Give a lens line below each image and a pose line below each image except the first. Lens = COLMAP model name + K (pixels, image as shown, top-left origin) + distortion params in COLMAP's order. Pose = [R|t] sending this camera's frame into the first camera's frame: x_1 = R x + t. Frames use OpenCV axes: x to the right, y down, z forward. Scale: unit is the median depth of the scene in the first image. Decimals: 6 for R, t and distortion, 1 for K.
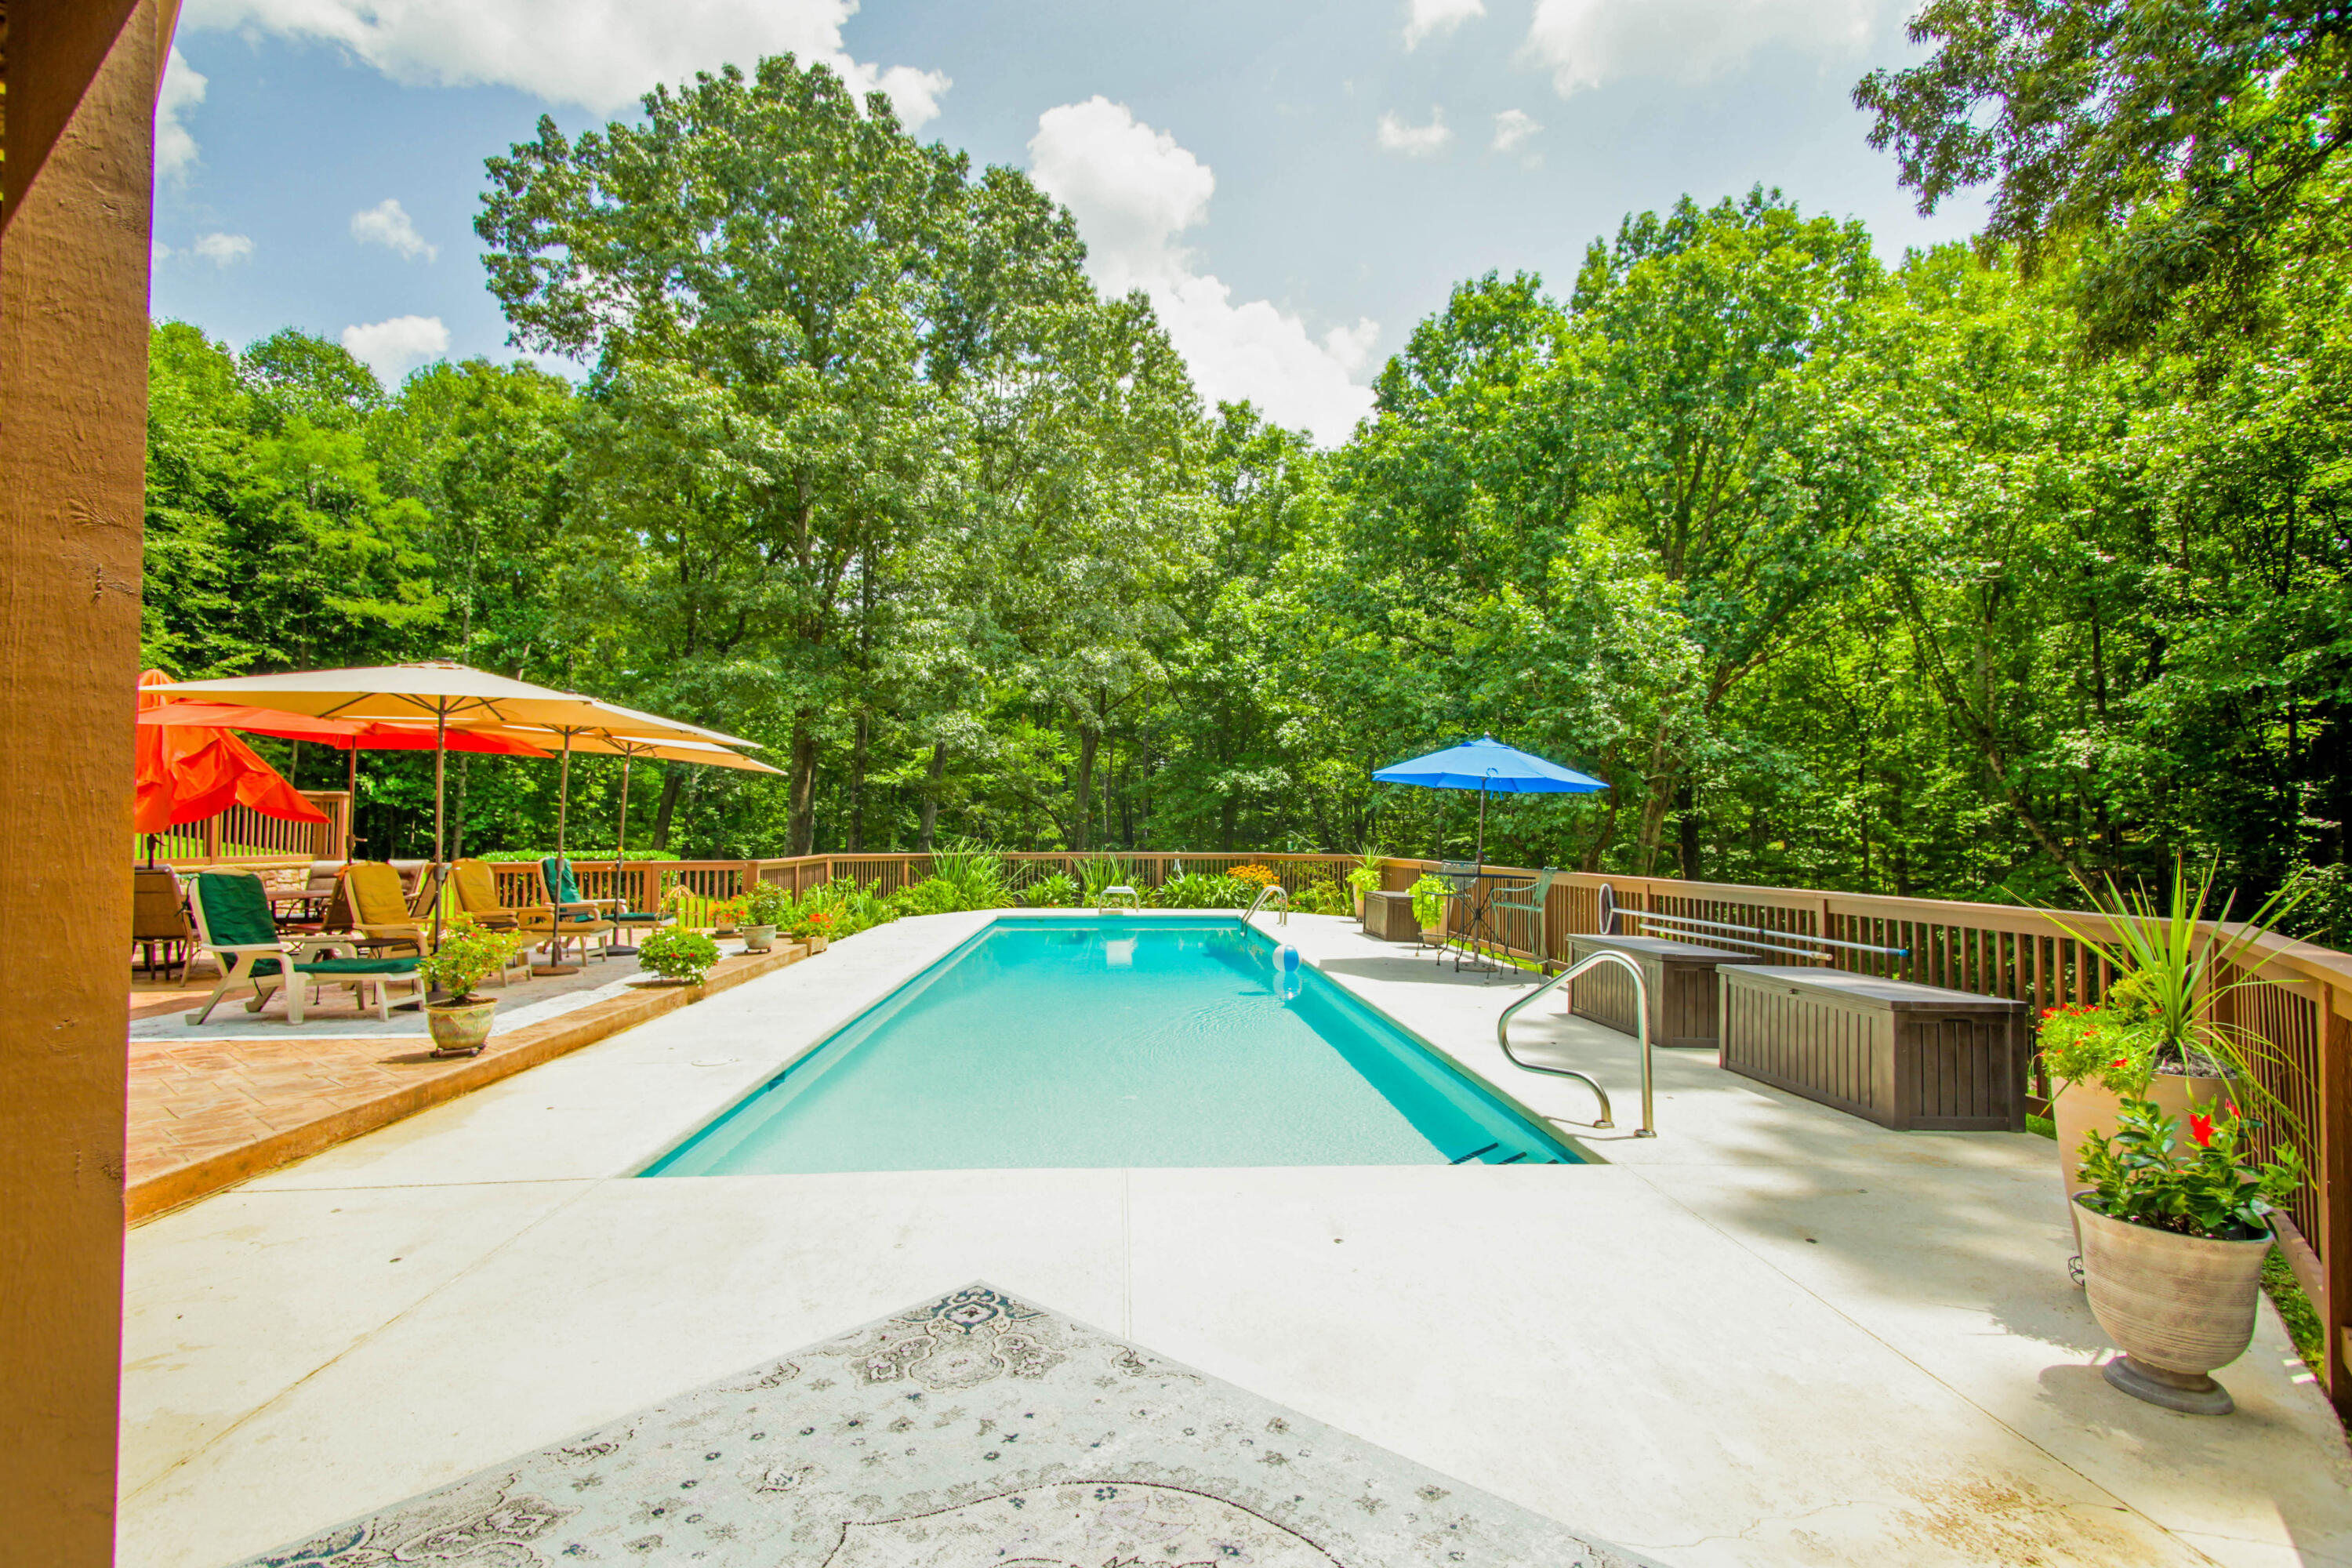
lens RADIAL K [[1115.3, 0, 1172.3], [0, 1115.3, 789.0], [0, 0, 1]] dist [0.032317, -0.014634]
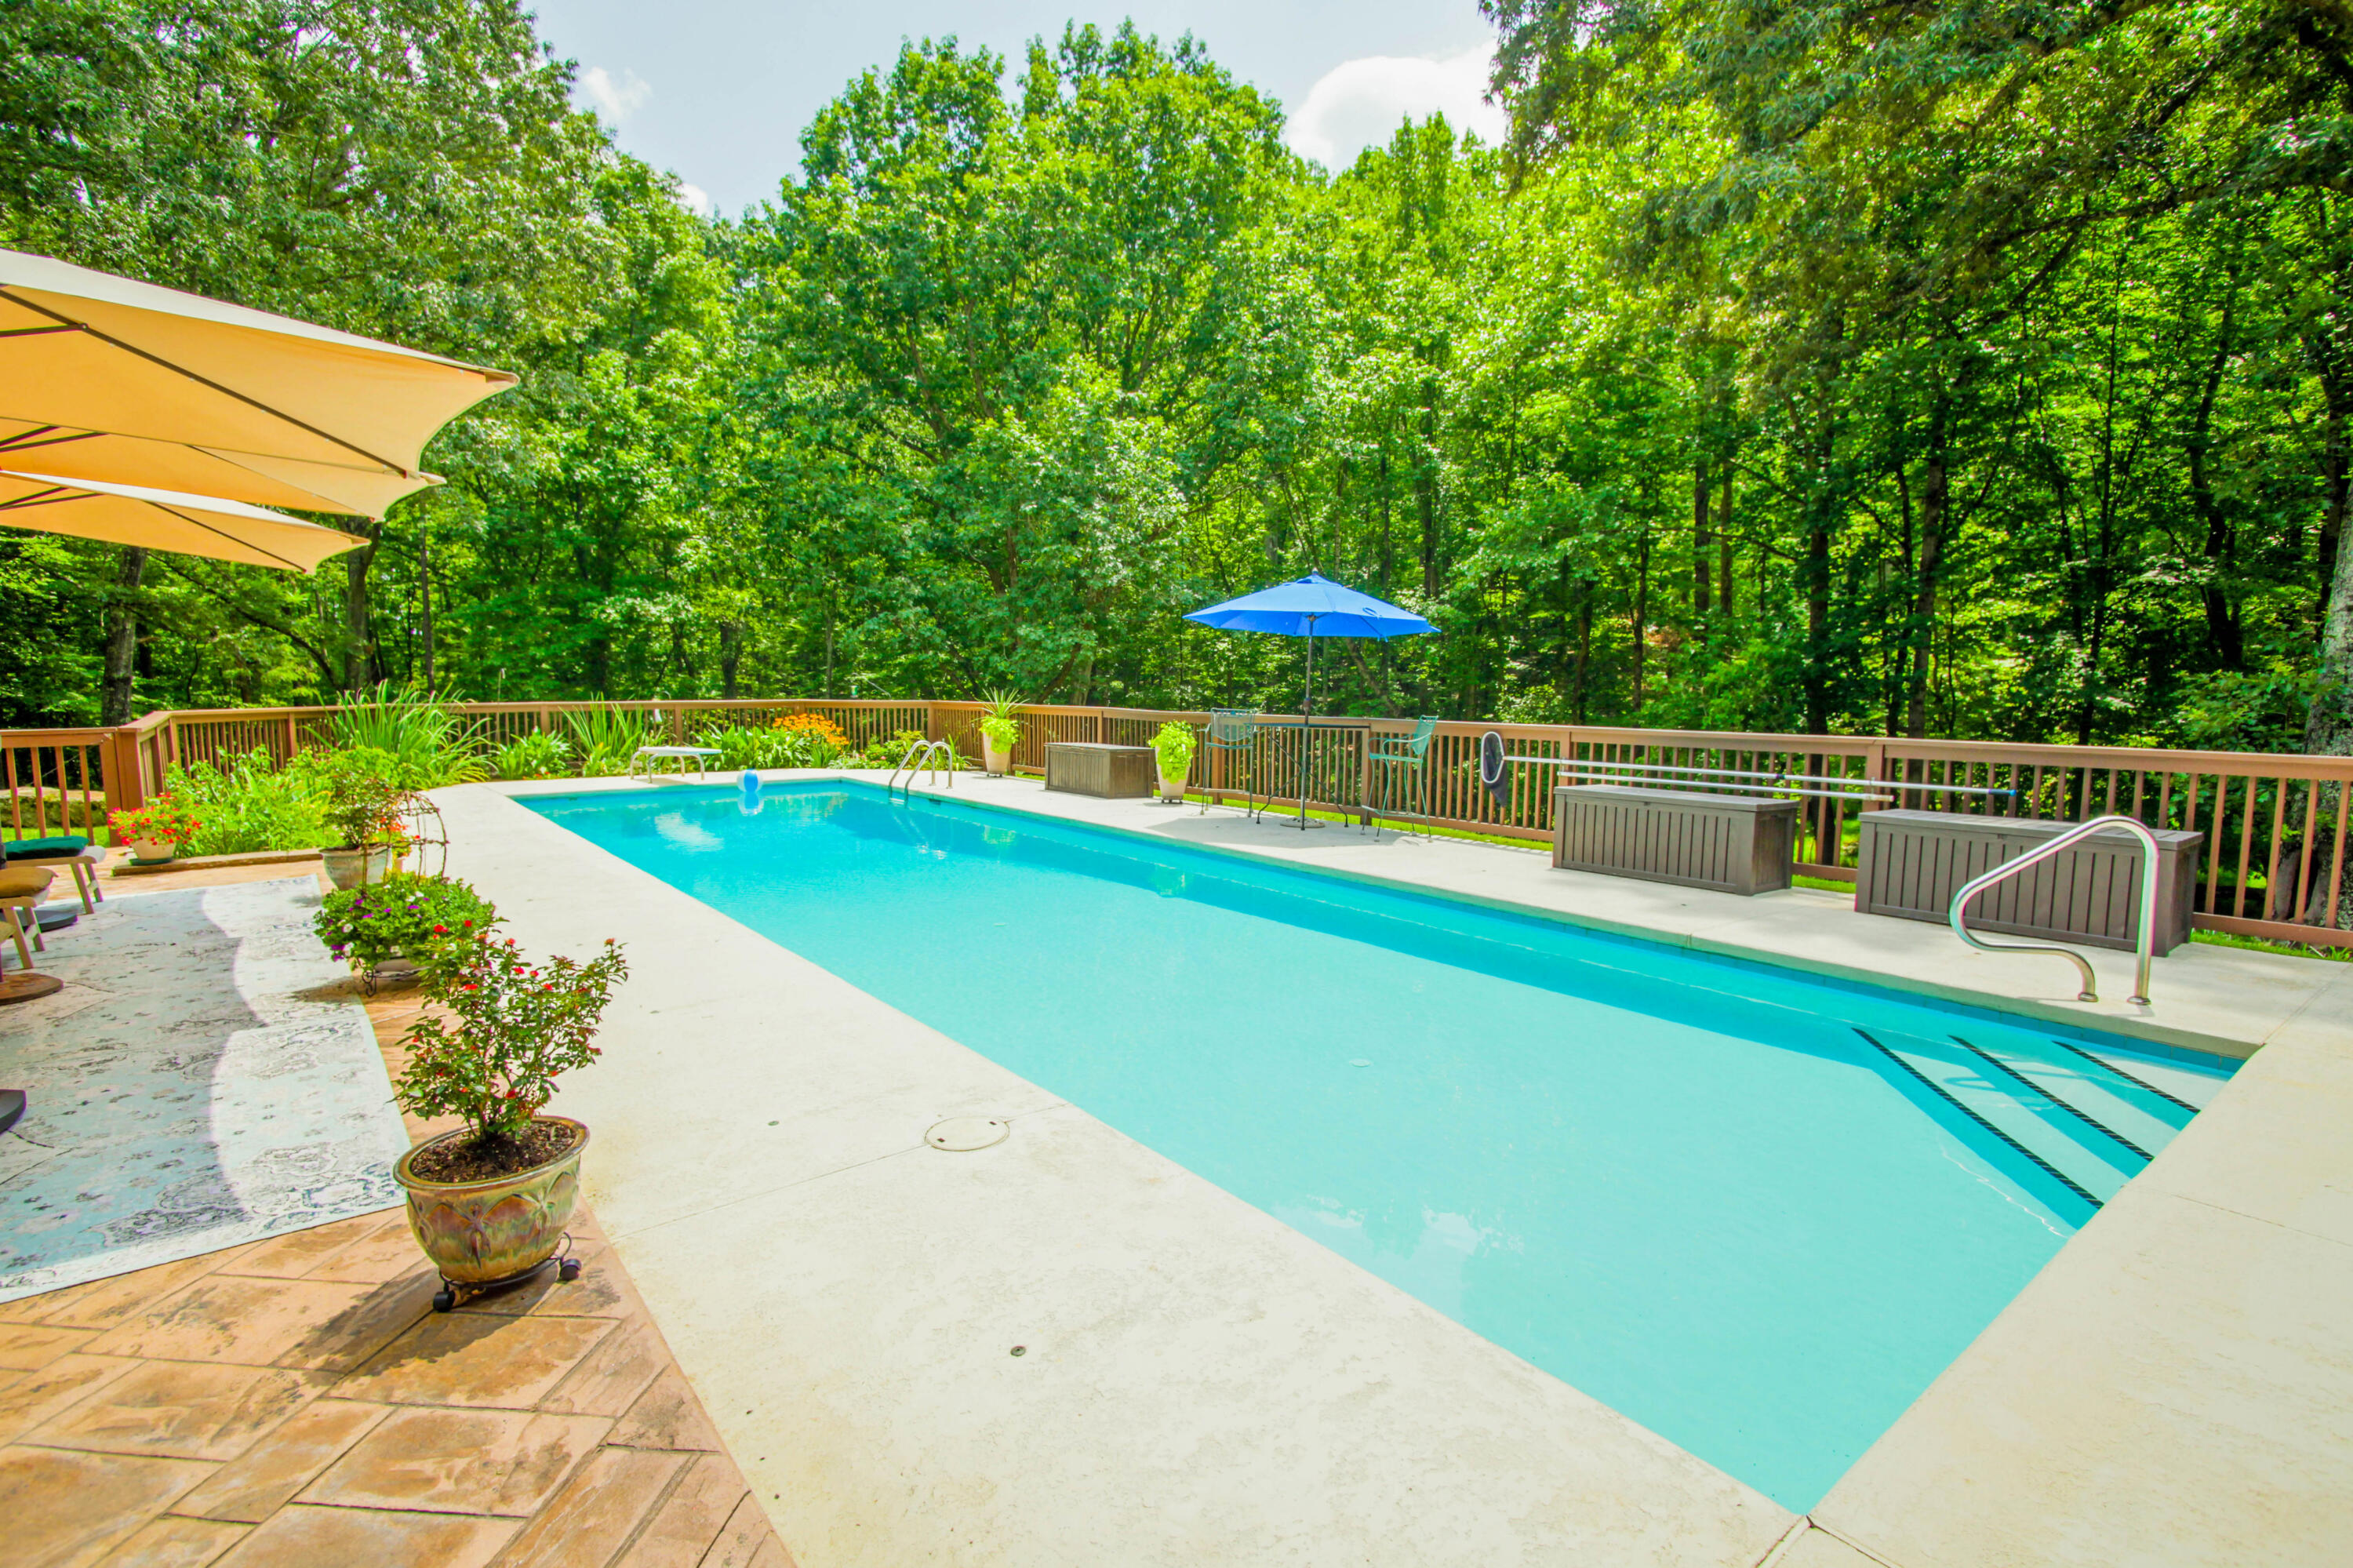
lens RADIAL K [[1115.9, 0, 1172.8], [0, 1115.9, 789.0], [0, 0, 1]] dist [0.032317, -0.014634]
pose [[0.817475, -0.059709, 0.572861, -0.130141], [-0.023361, 0.990356, 0.136560, 0.001982], [-0.575490, -0.125017, 0.808196, 0.114734]]
